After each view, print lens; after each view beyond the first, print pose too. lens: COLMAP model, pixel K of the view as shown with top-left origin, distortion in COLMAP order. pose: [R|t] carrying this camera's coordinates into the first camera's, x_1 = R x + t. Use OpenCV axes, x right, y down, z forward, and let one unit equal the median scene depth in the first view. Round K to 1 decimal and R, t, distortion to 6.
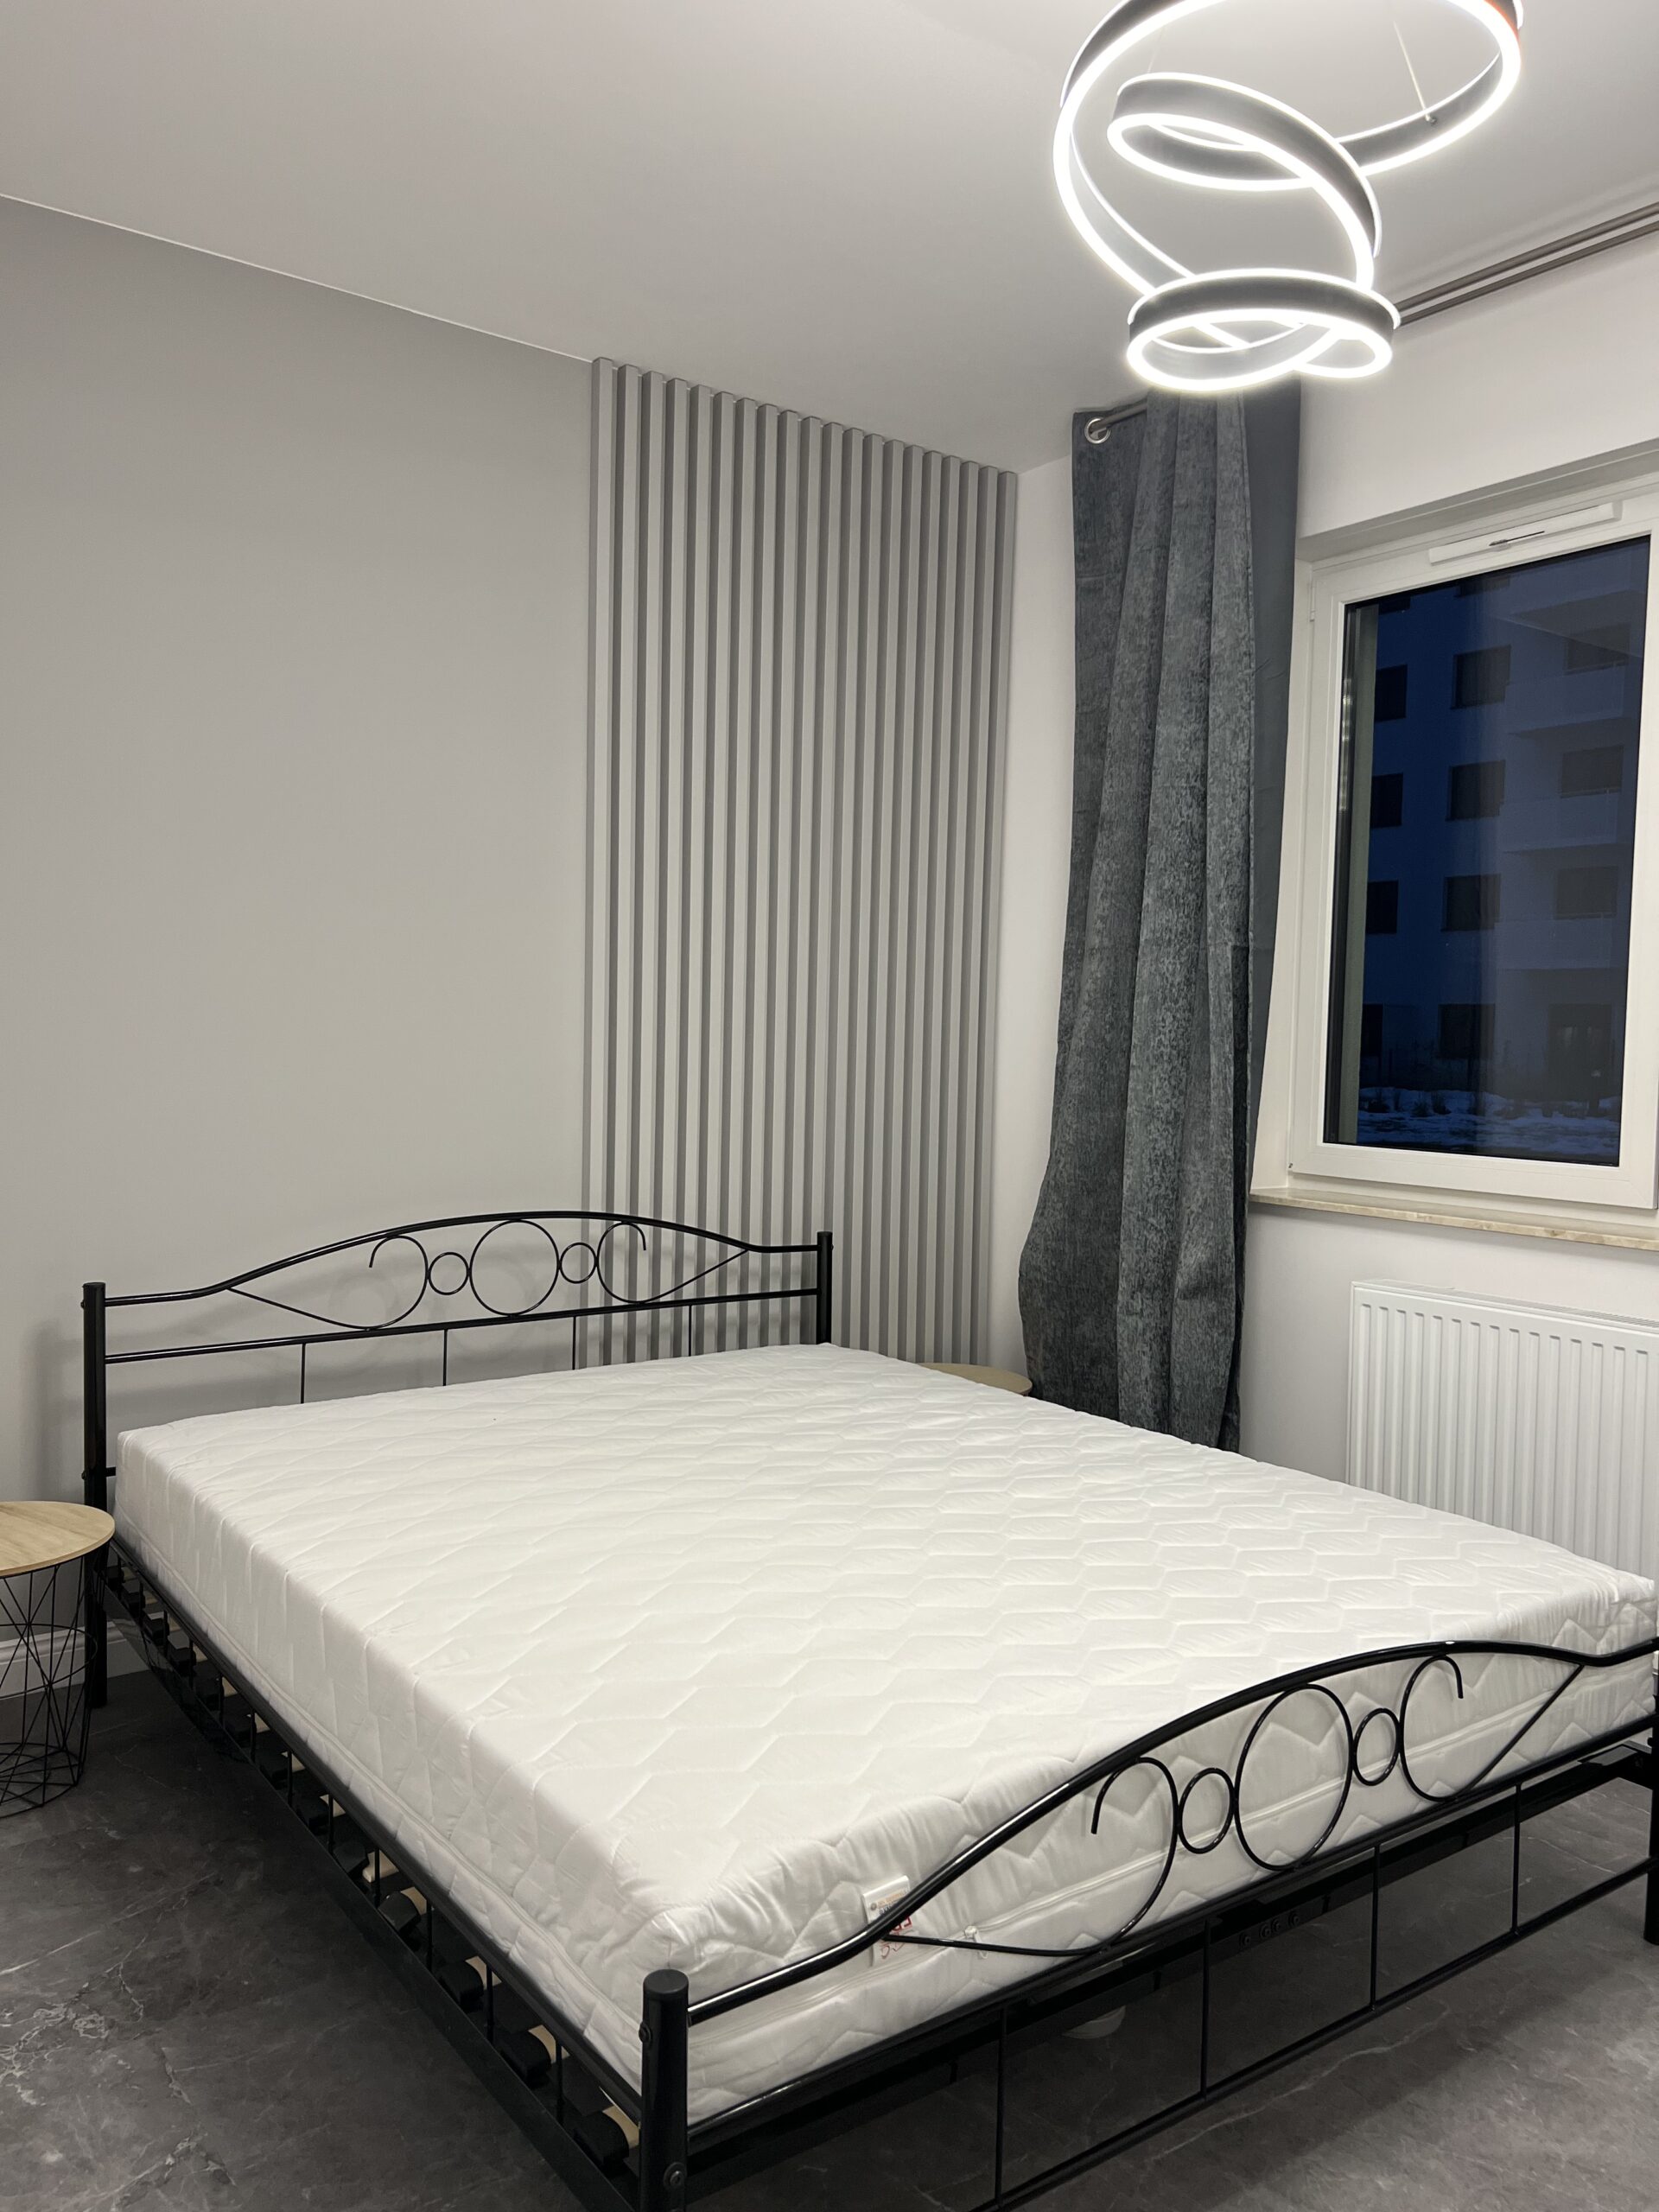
lens RADIAL K [[1669.2, 0, 826.9], [0, 1669.2, 1102.3], [0, 0, 1]] dist [0.042357, -0.036017]
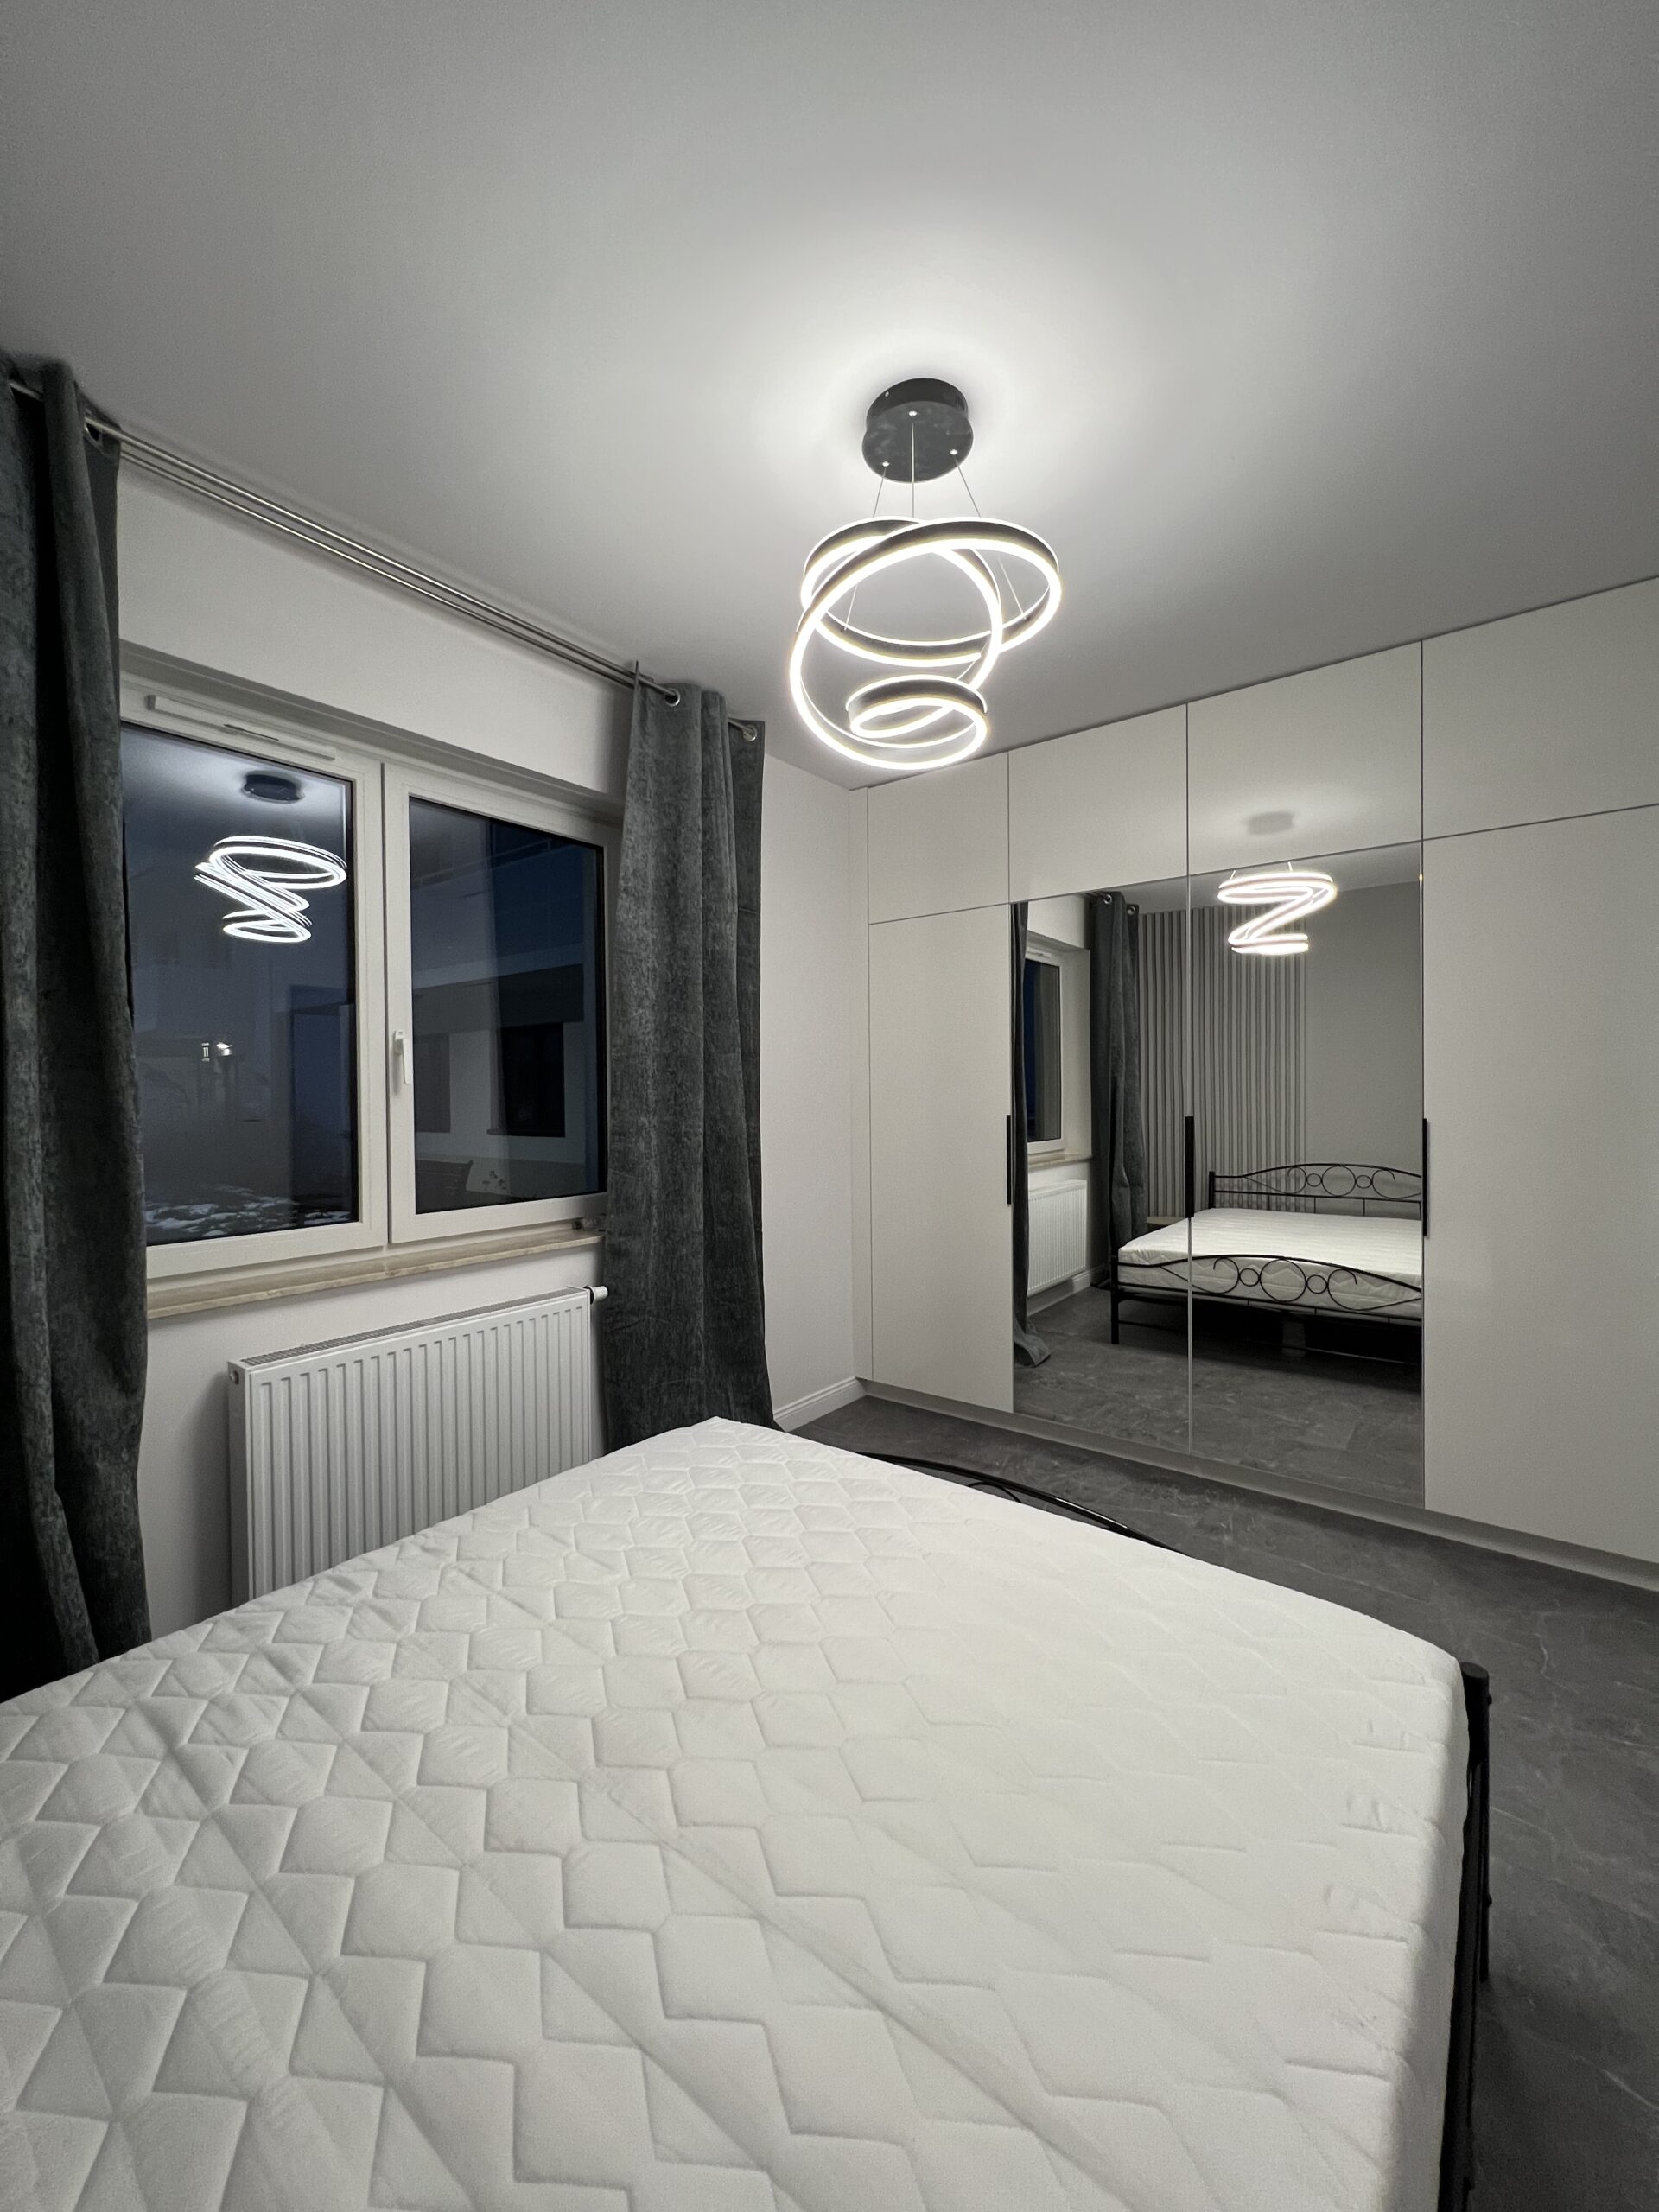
lens RADIAL K [[883.4, 0, 826.1], [0, 883.4, 1107.5], [0, 0, 1]] dist [0.000066, 0.000001]
pose [[0.275064, -0.012305, -0.961347, 1.972036], [-0.034161, 0.999162, -0.022563, 0.050570], [0.960819, 0.039047, 0.274413, -0.686590]]
